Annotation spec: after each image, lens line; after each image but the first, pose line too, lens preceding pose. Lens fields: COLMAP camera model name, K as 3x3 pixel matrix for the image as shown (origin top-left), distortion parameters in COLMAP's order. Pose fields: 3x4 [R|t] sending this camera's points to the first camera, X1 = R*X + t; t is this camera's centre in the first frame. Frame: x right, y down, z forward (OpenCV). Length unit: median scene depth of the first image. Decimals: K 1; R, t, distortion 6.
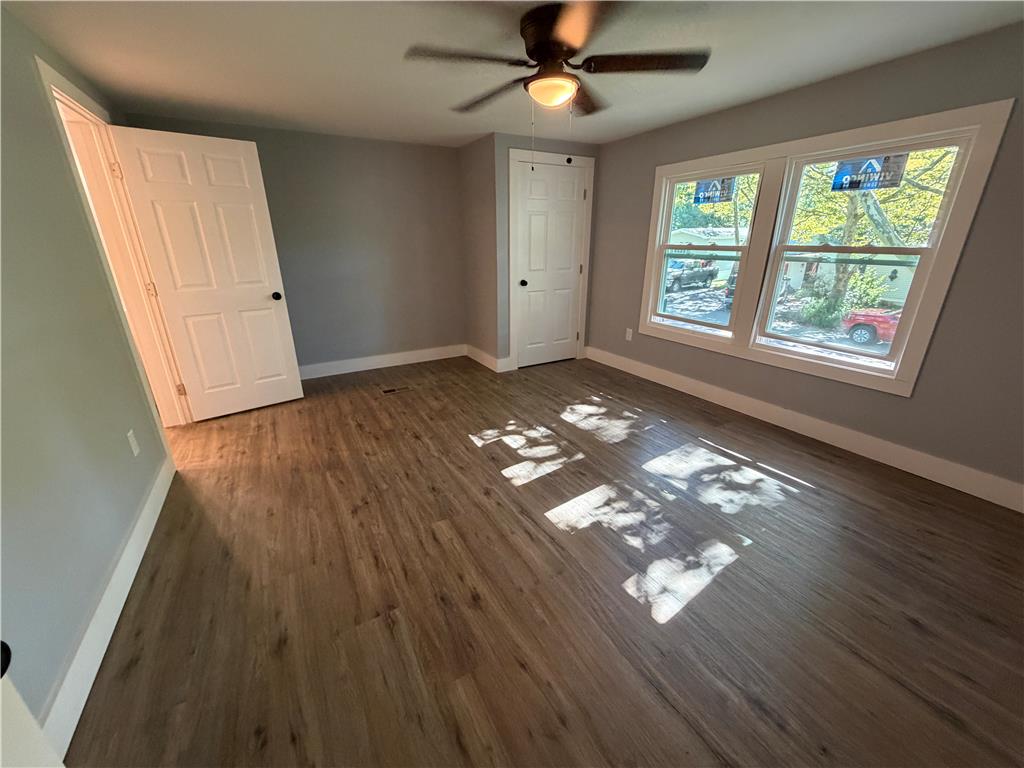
lens RADIAL K [[407.3, 0, 508.7], [0, 407.3, 384.5], [0, 0, 1]] dist [-0.001496, 0.000611]
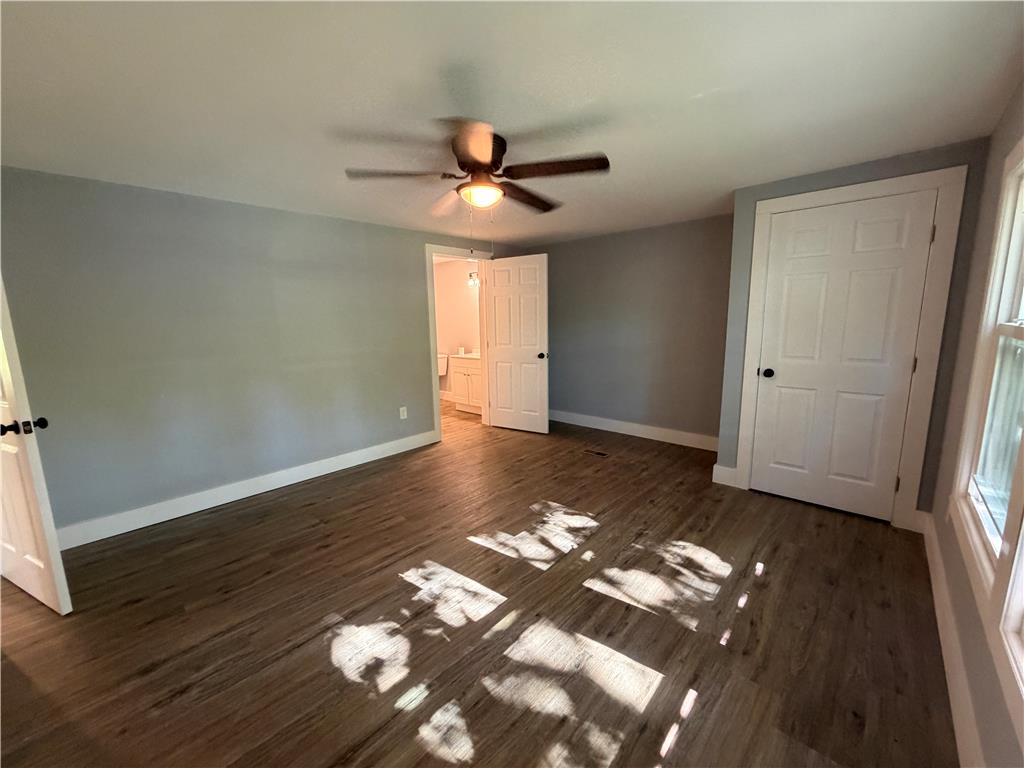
lens RADIAL K [[407.3, 0, 508.7], [0, 407.3, 384.5], [0, 0, 1]] dist [-0.001496, 0.000611]
pose [[0.308046, 0.155360, -0.938600, 0.804725], [-0.306704, 0.950120, 0.056608, -0.189480], [0.900578, 0.270435, 0.340331, 0.512686]]
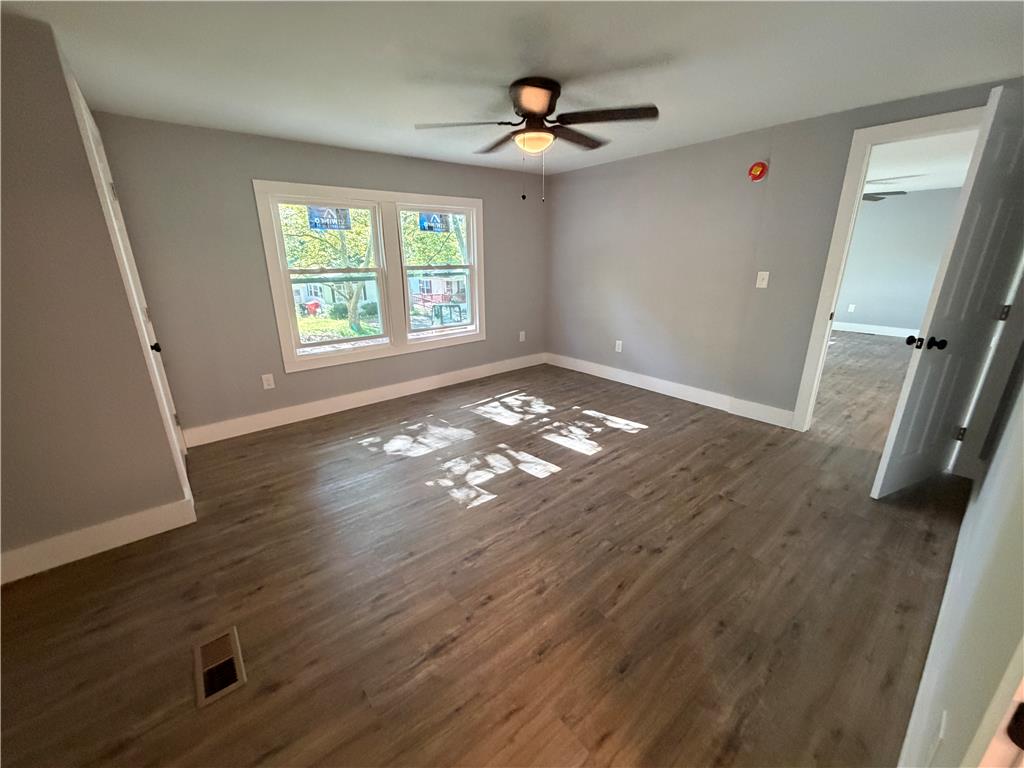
lens RADIAL K [[407.3, 0, 508.7], [0, 407.3, 384.5], [0, 0, 1]] dist [-0.001496, 0.000611]
pose [[-0.173243, -0.283747, 0.943120, -0.784287], [0.345717, 0.879143, 0.328004, -0.314302], [-0.922207, 0.382877, -0.054209, 0.886873]]
